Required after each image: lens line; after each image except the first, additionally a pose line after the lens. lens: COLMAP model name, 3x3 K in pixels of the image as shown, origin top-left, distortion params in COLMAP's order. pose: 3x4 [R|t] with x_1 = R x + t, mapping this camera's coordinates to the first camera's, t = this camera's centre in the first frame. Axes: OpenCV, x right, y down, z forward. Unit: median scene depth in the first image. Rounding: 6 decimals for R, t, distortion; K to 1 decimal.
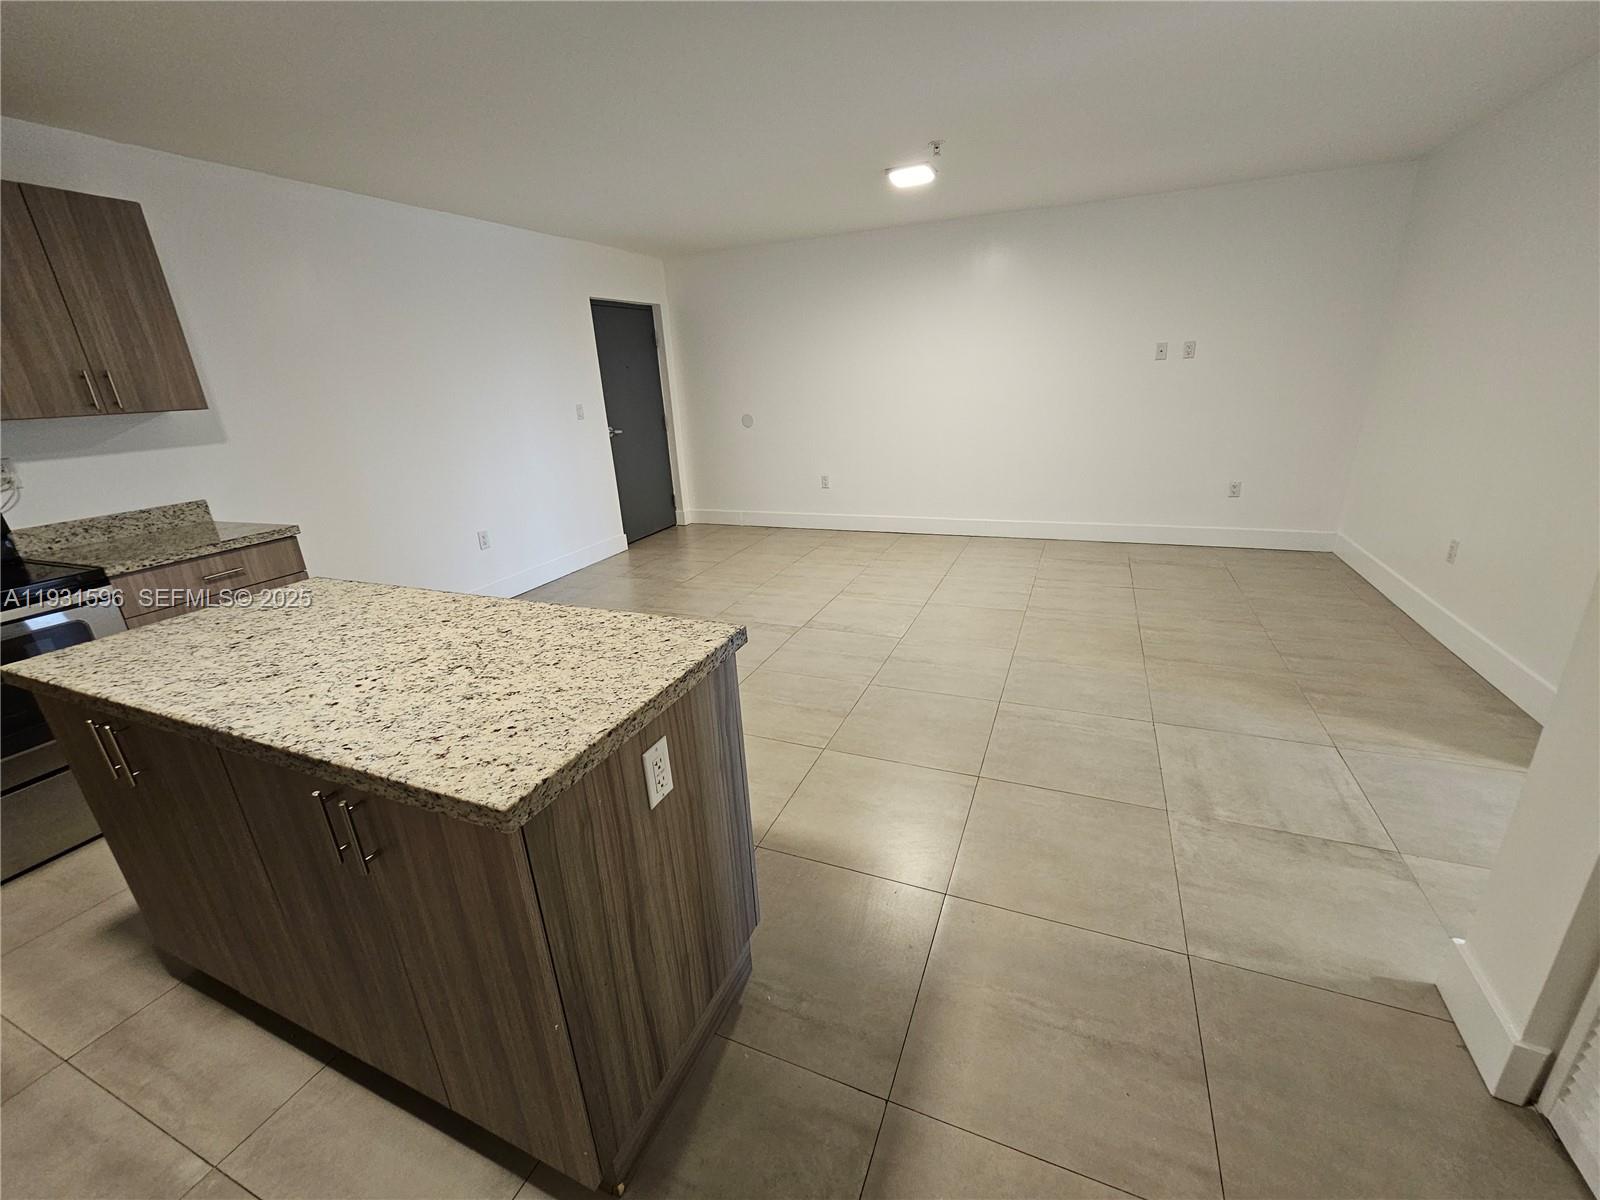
lens RADIAL K [[640.8, 0, 800.0], [0, 640.8, 600.0], [0, 0, 1]] dist [0.030159, 0.000045]
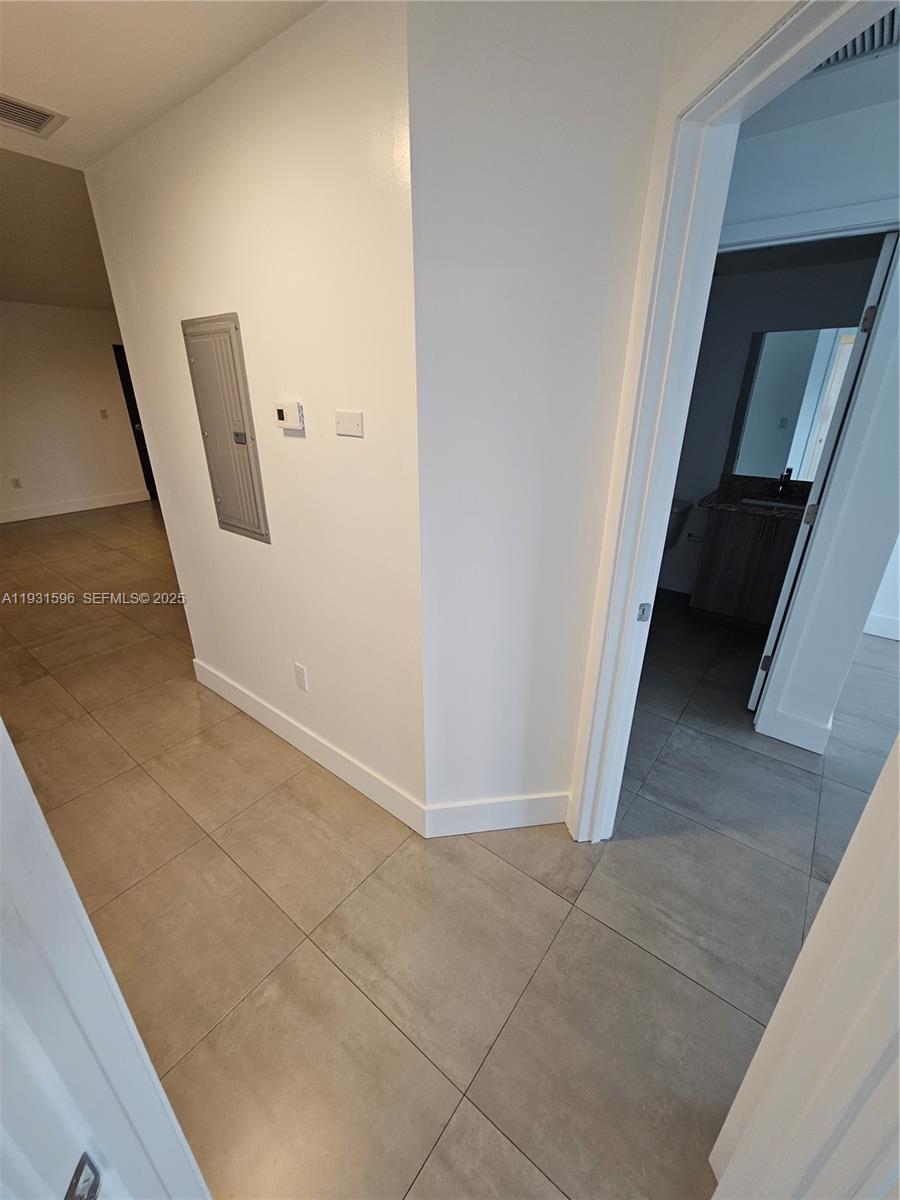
lens RADIAL K [[484.5, 0, 450.0], [0, 484.5, 600.0], [0, 0, 1]] dist [0.000992, 0.000001]
pose [[0.963040, 0.150663, -0.223283, 1.002002], [-0.137804, 0.987826, 0.072186, -0.035438], [0.231440, -0.038748, 0.972077, -0.031455]]
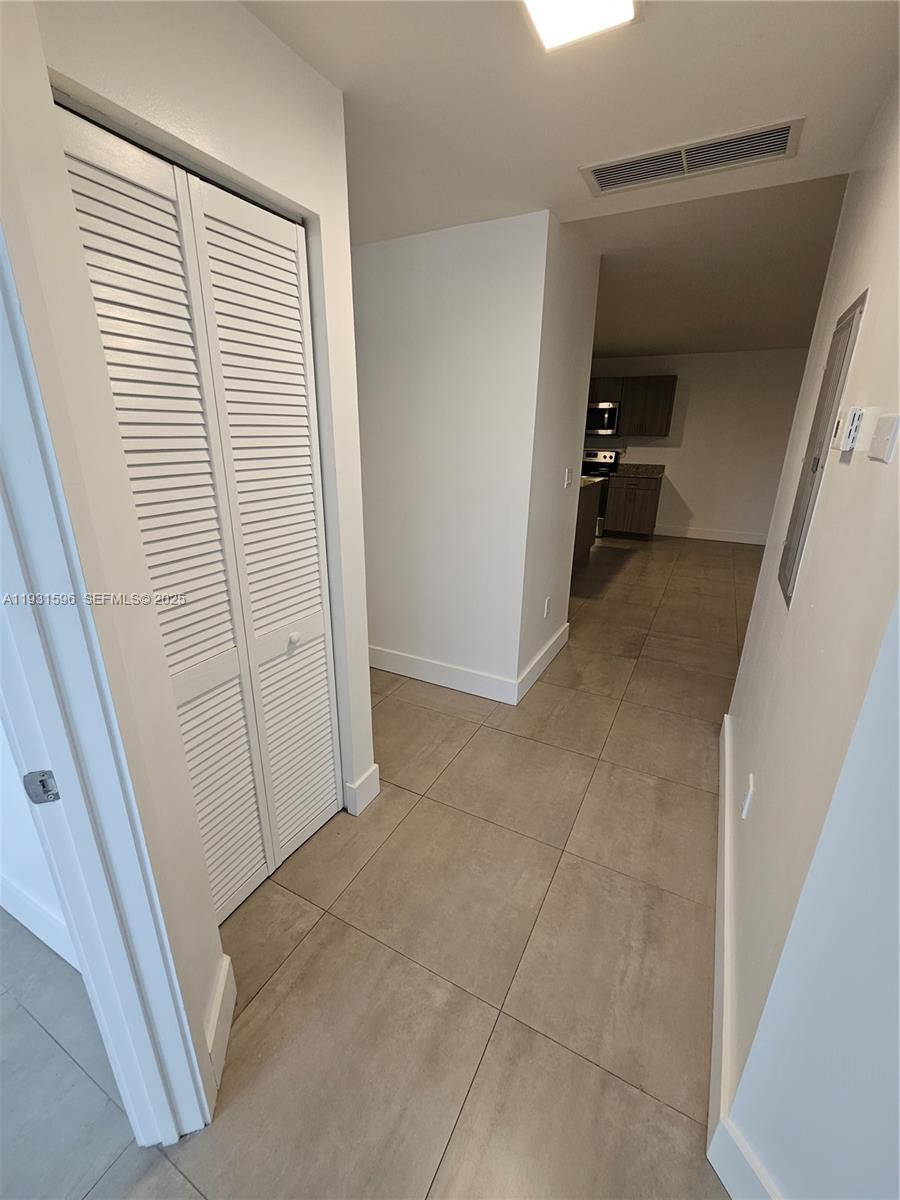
lens RADIAL K [[498.3, 0, 450.0], [0, 498.3, 600.0], [0, 0, 1]] dist [0.001541, -0.000133]
pose [[-0.092427, 0.366645, -0.925758, 1.052818], [-0.356742, 0.855825, 0.374565, -0.075700], [0.929620, 0.364877, 0.051696, 0.121829]]
